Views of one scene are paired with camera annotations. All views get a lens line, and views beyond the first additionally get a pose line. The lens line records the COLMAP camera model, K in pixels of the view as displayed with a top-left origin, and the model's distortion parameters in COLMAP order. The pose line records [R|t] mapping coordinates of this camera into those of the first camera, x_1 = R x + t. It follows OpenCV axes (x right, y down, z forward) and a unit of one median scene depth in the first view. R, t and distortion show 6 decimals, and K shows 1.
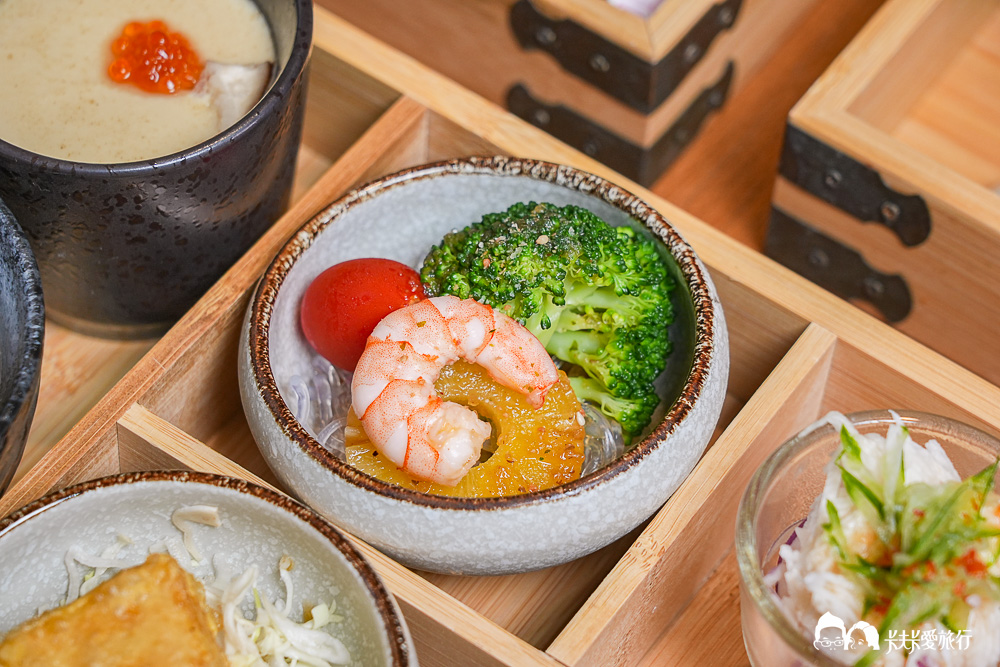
lens RADIAL K [[2912.1, 0, 500.0], [0, 2912.1, 333.5], [0, 0, 1]] dist [-0.076320, 1.199832]
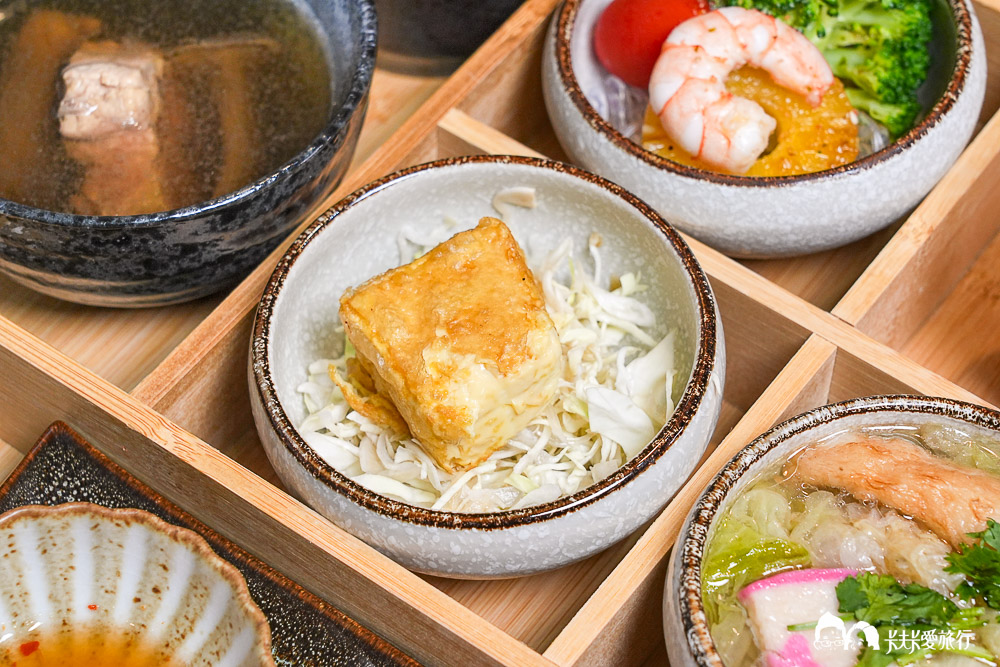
lens RADIAL K [[2912.1, 0, 500.0], [0, 2912.1, 333.5], [0, 0, 1]] dist [-0.076320, 1.199832]
pose [[0.999147, -0.006308, -0.040803, -0.064371], [0.006091, 0.999967, -0.005436, 0.120347], [0.040836, 0.005183, 0.999152, -0.120168]]
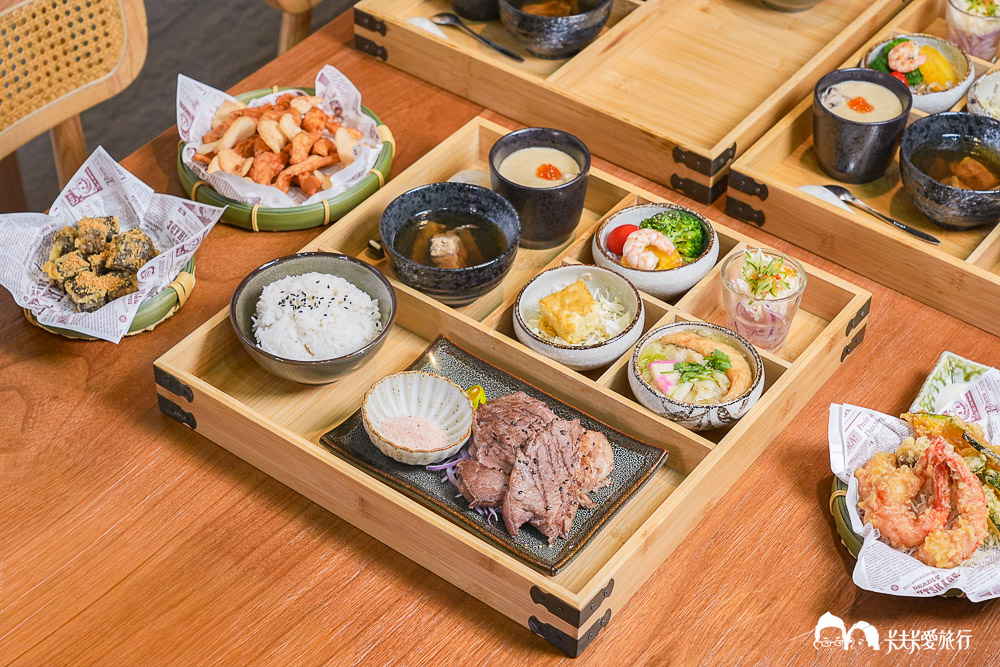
lens RADIAL K [[1827.1, 0, 500.0], [0, 1827.1, 333.5], [0, 0, 1]] dist [-0.002499, 0.060075]
pose [[0.998894, -0.005009, -0.046754, -0.103972], [-0.003872, 0.982170, -0.187954, 0.608121], [0.046862, 0.187927, 0.981064, -1.447474]]
